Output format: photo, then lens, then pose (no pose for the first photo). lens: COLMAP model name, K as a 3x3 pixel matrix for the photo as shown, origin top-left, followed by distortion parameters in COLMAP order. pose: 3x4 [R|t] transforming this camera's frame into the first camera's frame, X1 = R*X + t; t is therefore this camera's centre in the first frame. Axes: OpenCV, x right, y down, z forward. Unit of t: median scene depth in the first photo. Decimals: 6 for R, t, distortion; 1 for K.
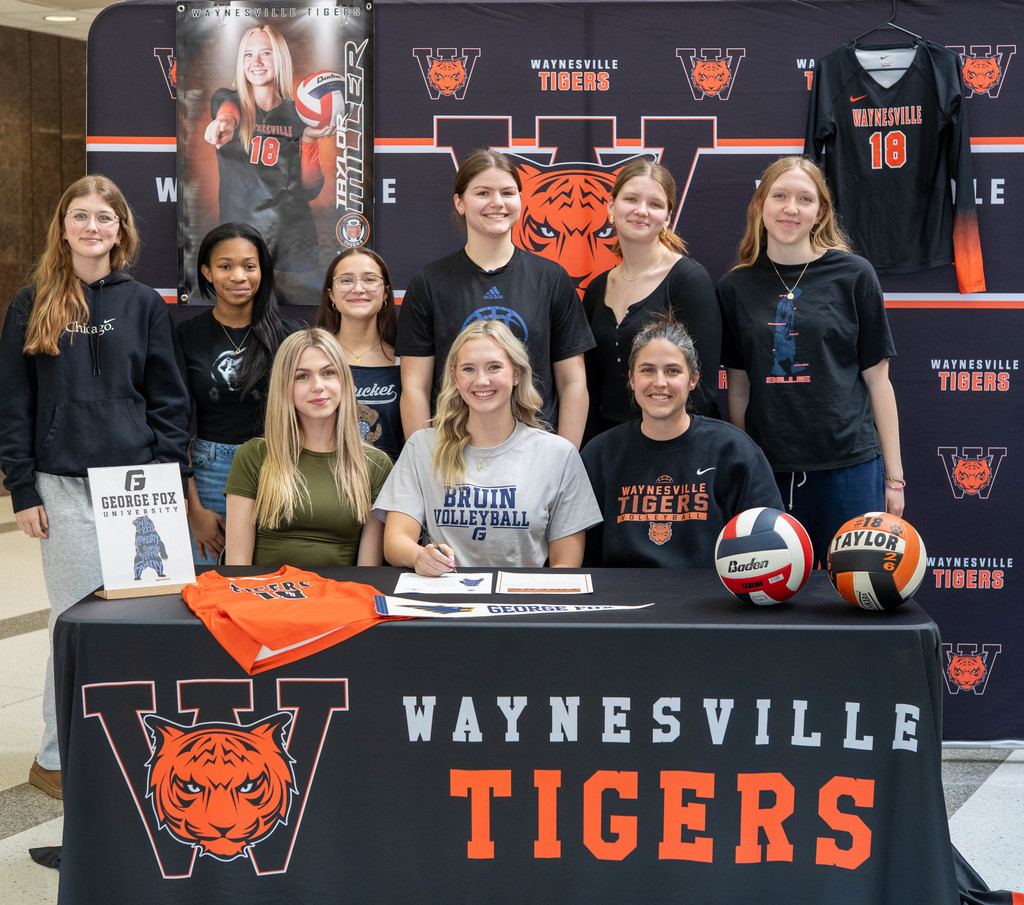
lens RADIAL K [[1759.7, 0, 512.0], [0, 1759.7, 452.5], [0, 0, 1]] dist [0.029206, 0.242072]
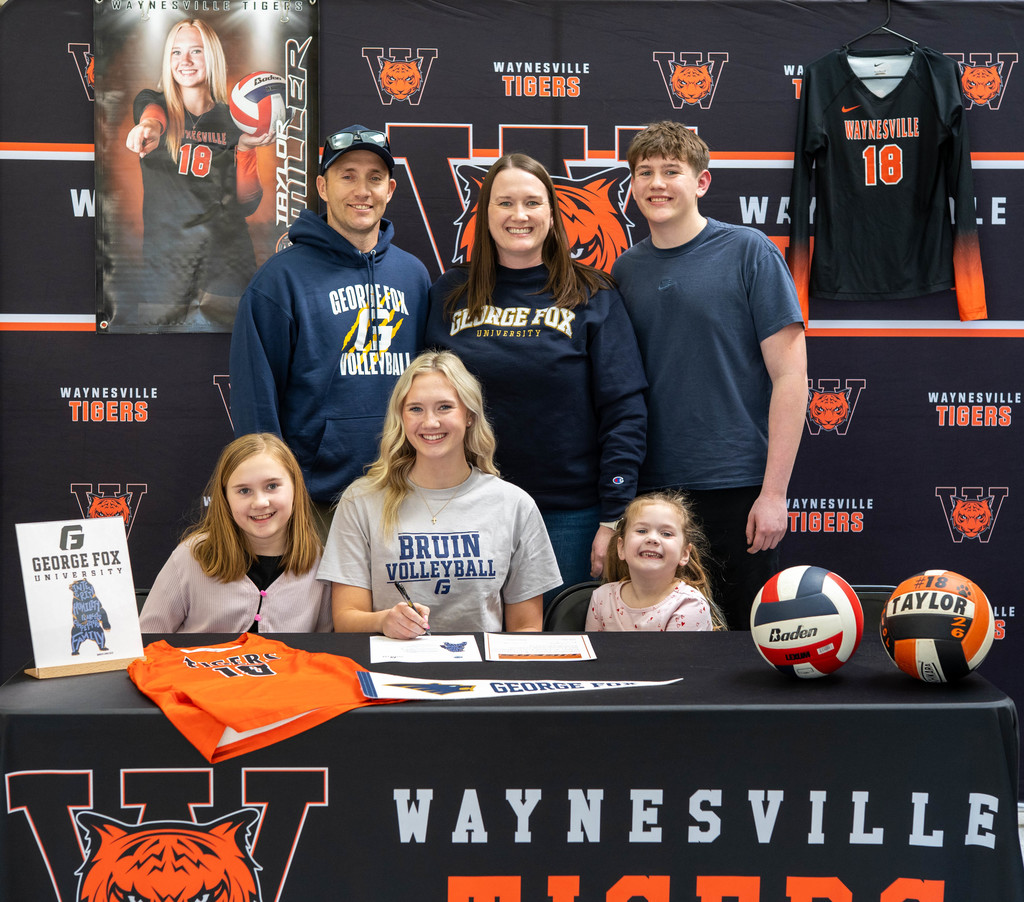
lens RADIAL K [[1759.7, 0, 512.0], [0, 1759.7, 451.0], [0, 0, 1]] dist [0.029206, 0.242072]
pose [[0.997295, -0.003604, 0.073410, -0.047041], [0.004948, 0.999823, -0.018137, -0.007074], [-0.073332, 0.018451, 0.997137, 0.102284]]
